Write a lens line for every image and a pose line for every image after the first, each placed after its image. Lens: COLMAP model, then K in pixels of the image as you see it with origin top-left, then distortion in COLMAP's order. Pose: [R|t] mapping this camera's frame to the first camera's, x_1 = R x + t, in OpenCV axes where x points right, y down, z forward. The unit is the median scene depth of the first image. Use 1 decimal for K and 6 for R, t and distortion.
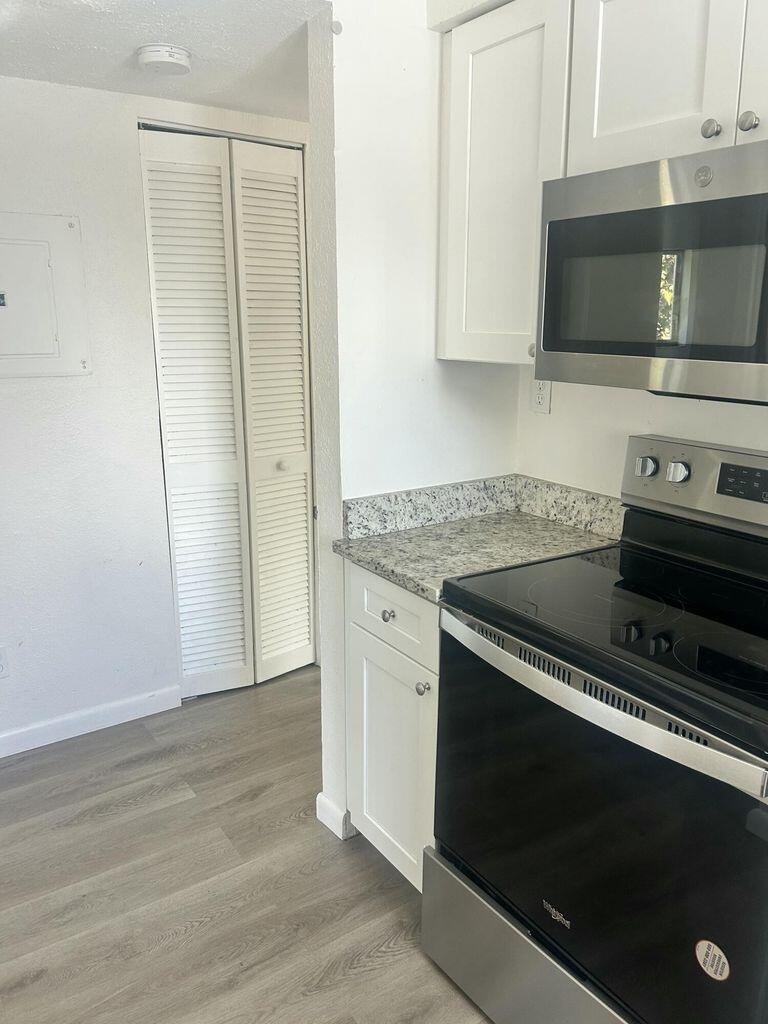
lens RADIAL K [[760.7, 0, 384.0], [0, 760.7, 512.0], [0, 0, 1]] dist [0.059124, -0.067356]
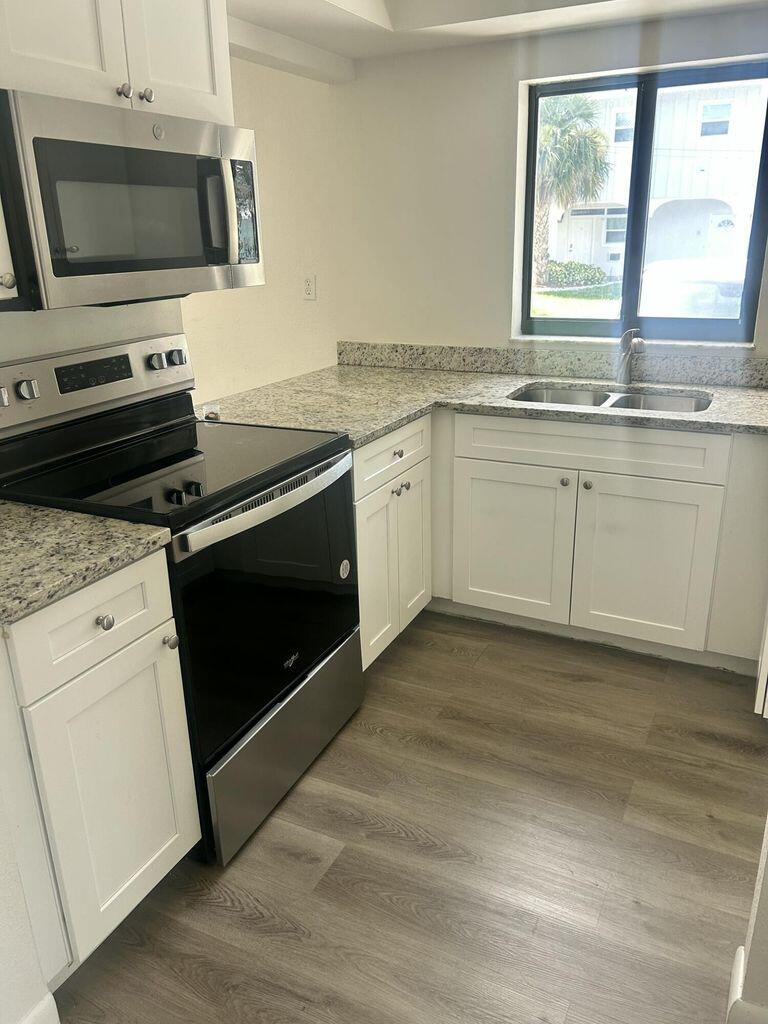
lens RADIAL K [[780.9, 0, 384.0], [0, 780.9, 512.0], [0, 0, 1]] dist [0.005457, 0.001532]
pose [[-0.483069, -0.290781, 0.825888, -0.821048], [0.237880, 0.864181, 0.443401, -0.272489], [-0.842649, 0.410655, -0.348288, 1.036809]]
